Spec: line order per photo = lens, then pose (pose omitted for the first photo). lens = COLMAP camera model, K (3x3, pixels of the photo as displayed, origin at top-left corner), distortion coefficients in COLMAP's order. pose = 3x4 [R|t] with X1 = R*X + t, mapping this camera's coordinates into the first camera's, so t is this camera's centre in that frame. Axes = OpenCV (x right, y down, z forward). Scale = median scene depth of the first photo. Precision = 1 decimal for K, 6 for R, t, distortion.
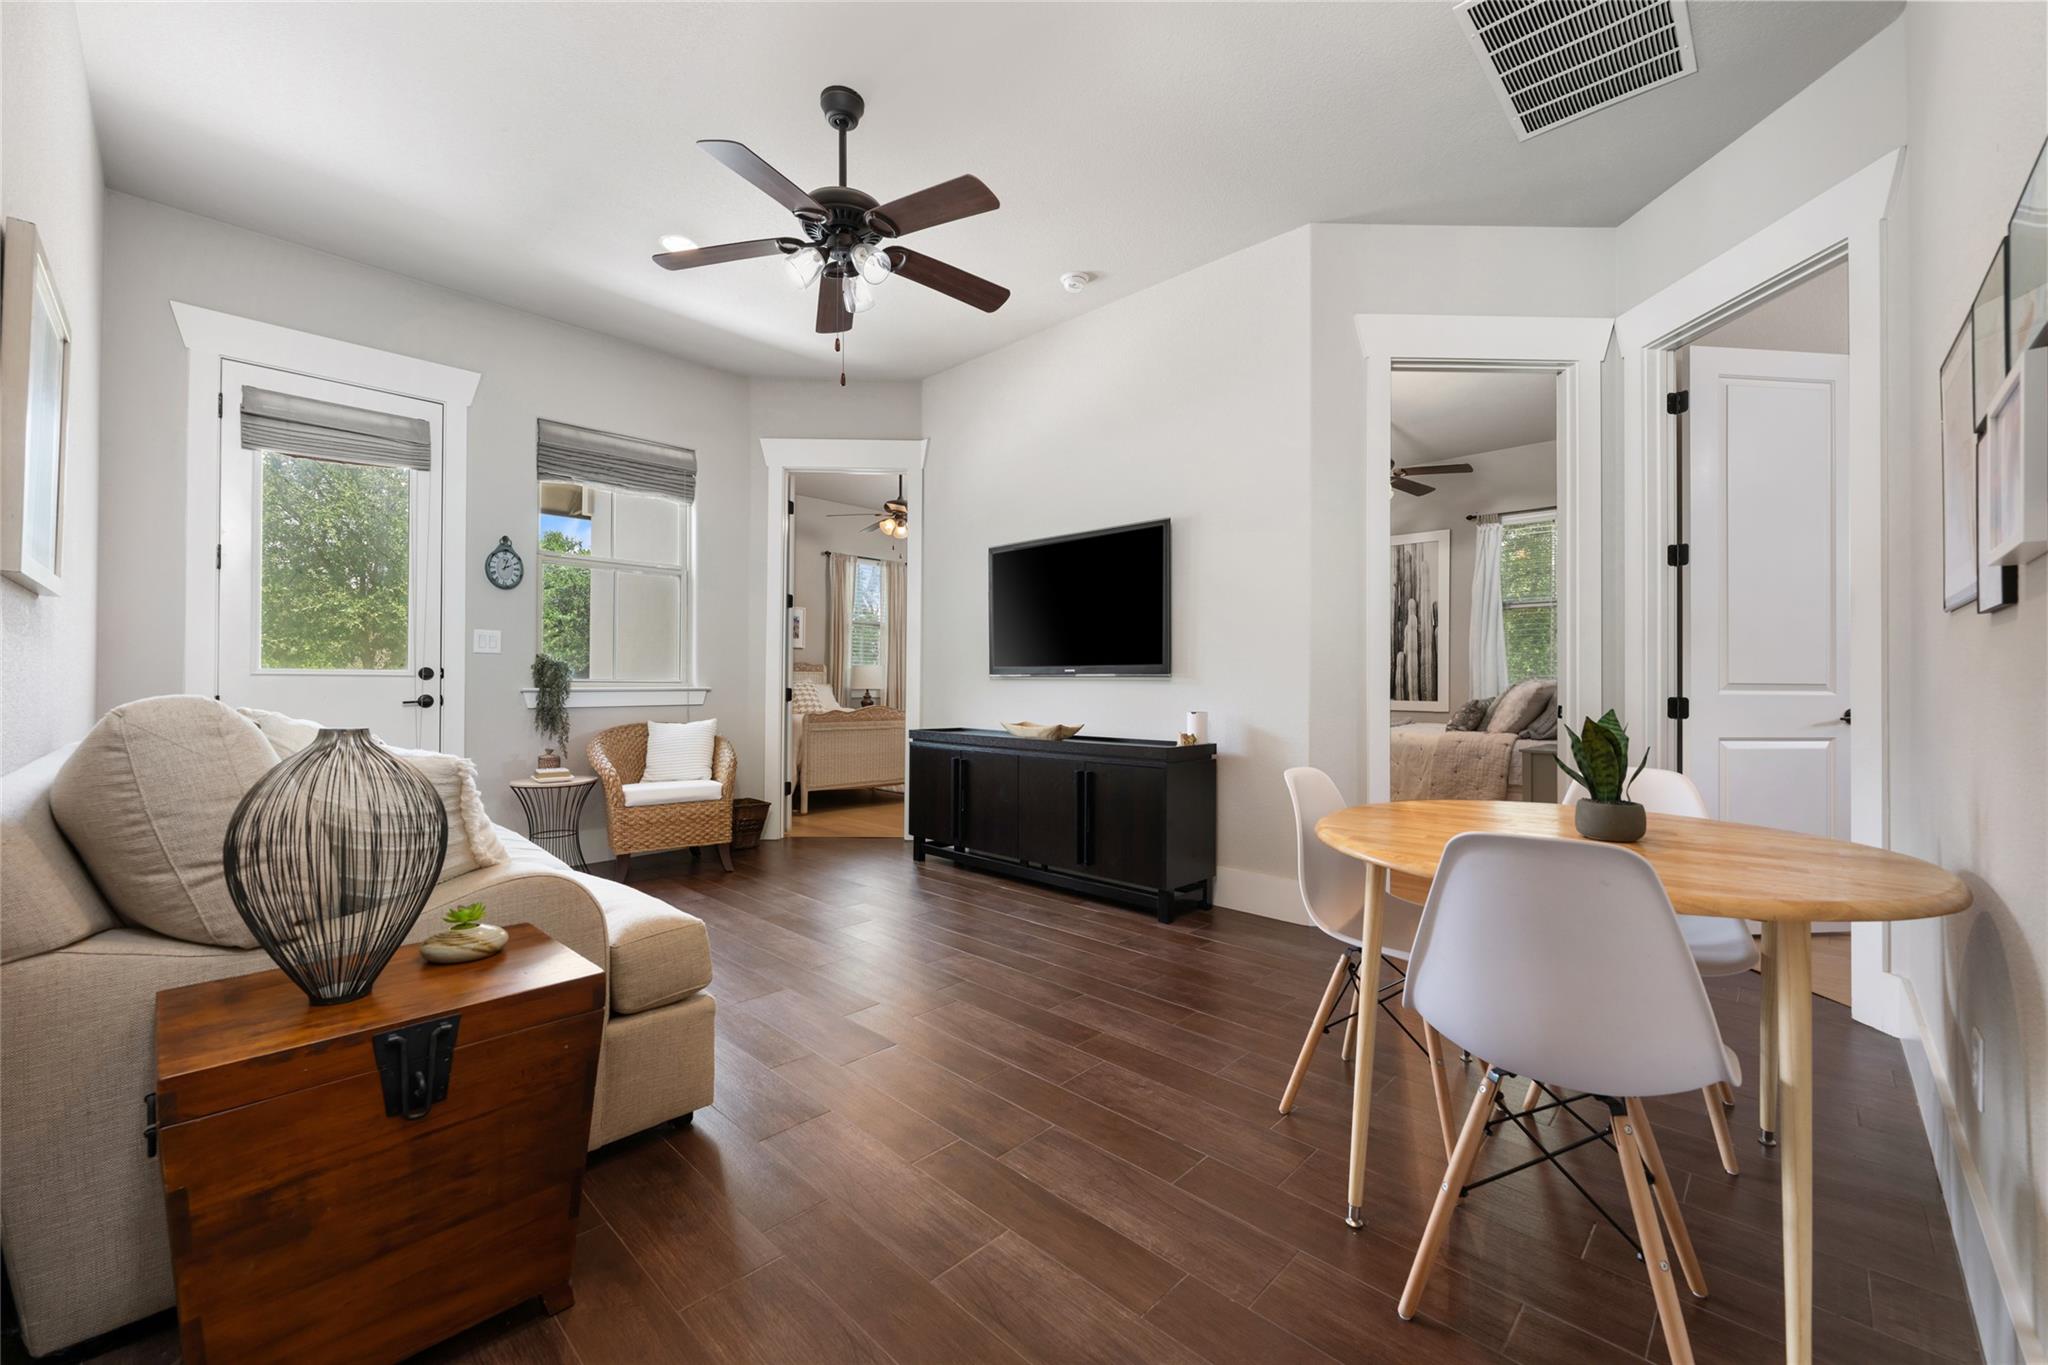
lens RADIAL K [[806.7, 0, 1024.0], [0, 806.7, 682.5], [0, 0, 1]] dist [-0.000641, 0.000039]
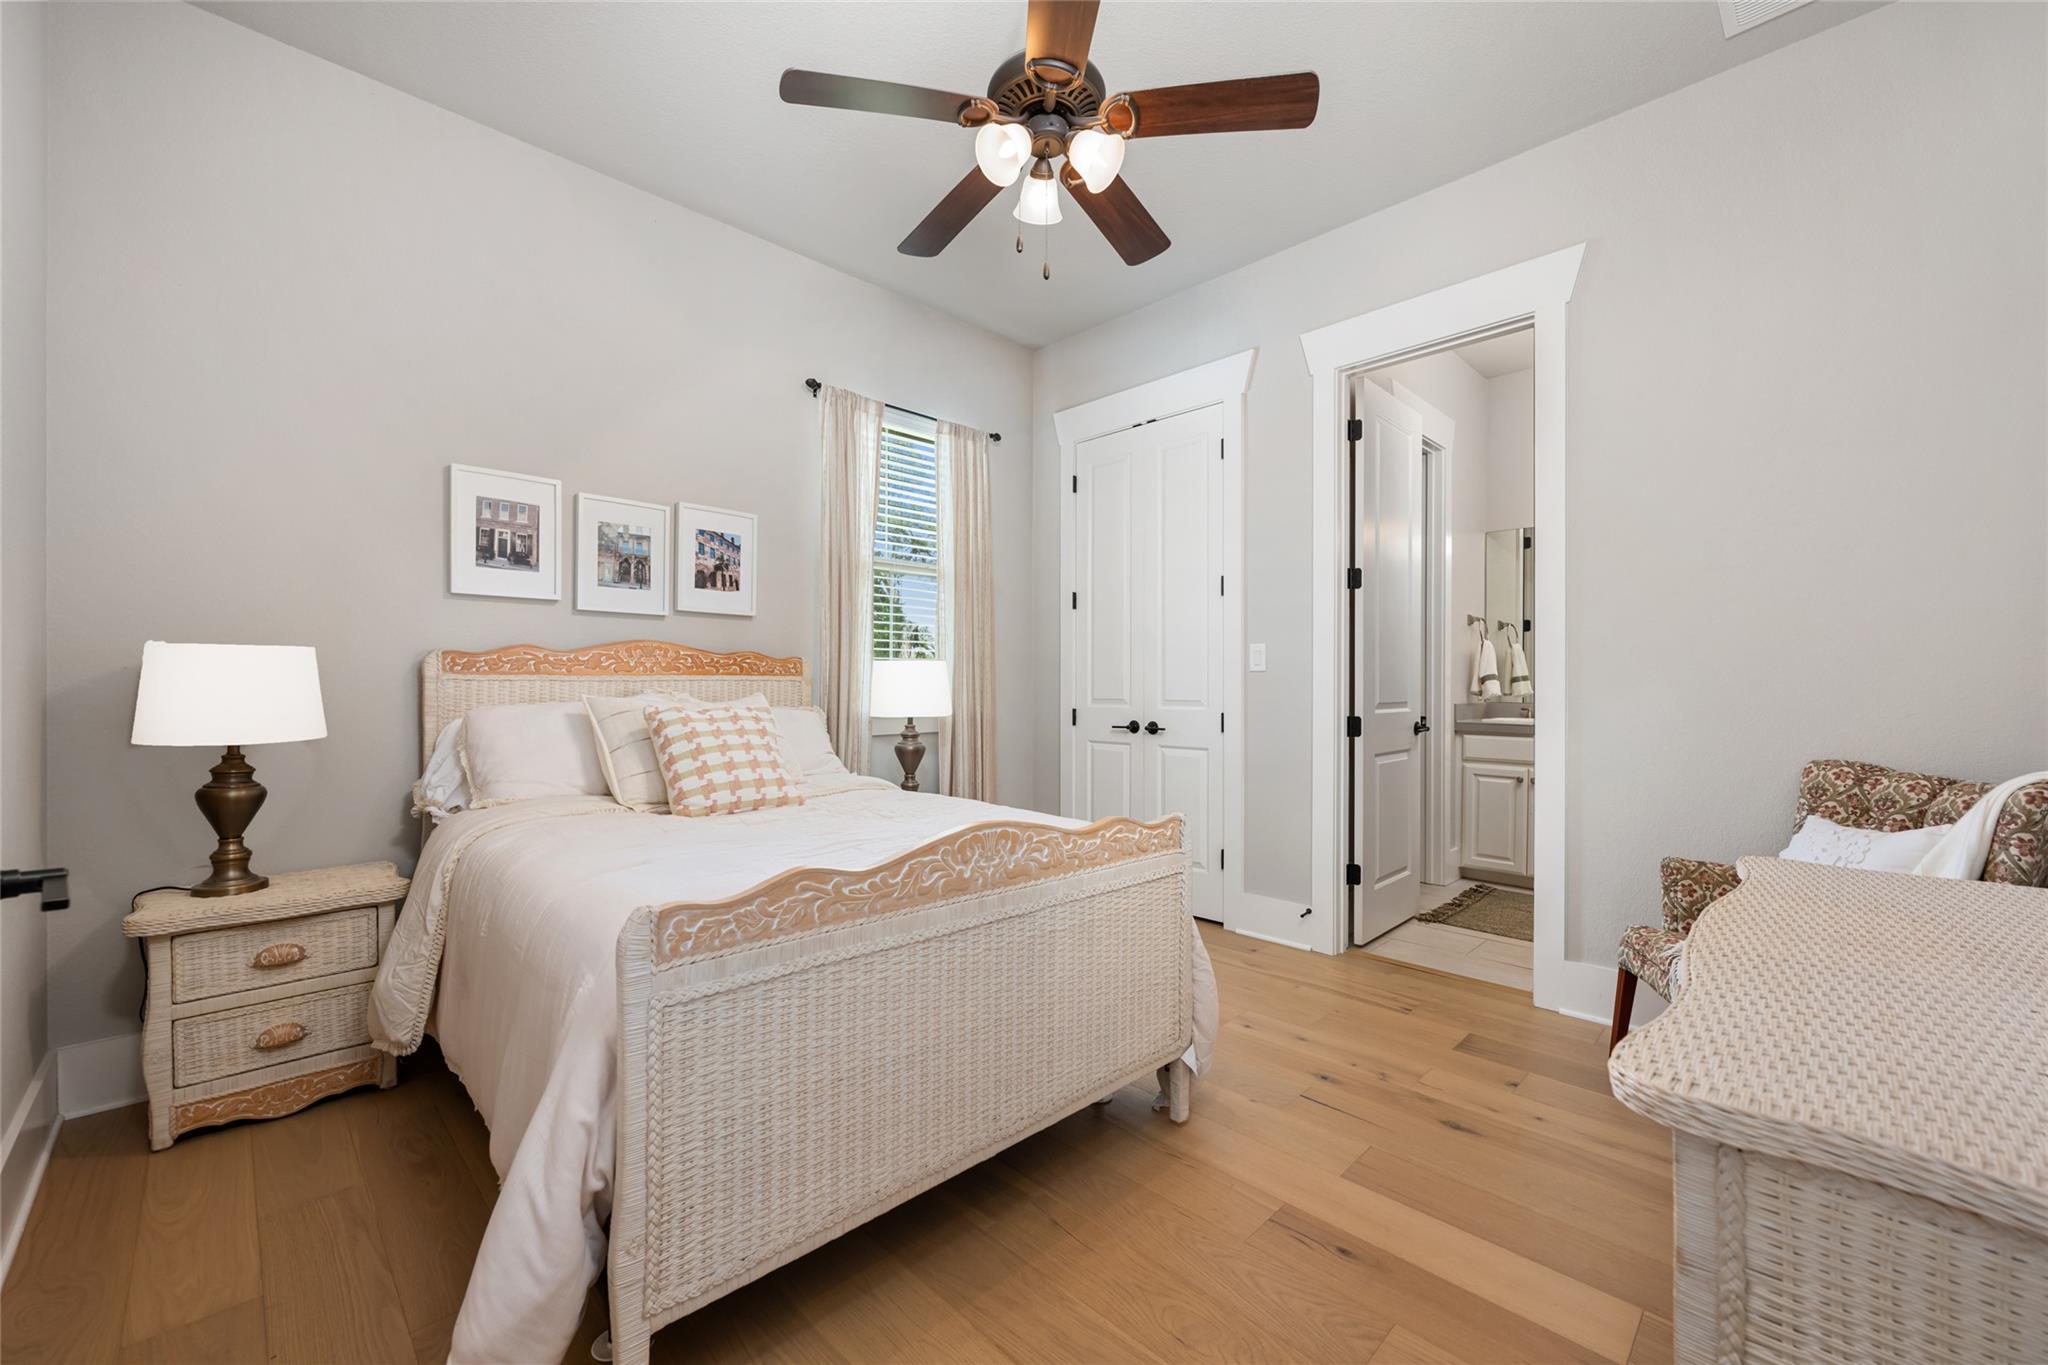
lens RADIAL K [[806.7, 0, 1024.0], [0, 806.7, 682.5], [0, 0, 1]] dist [-0.000641, 0.000039]
pose [[0.999807, 0.000038, -0.019654, -0.133669], [0.000032, 0.999994, 0.003603, -0.011198], [0.019654, -0.003603, 0.999800, 0.613723]]
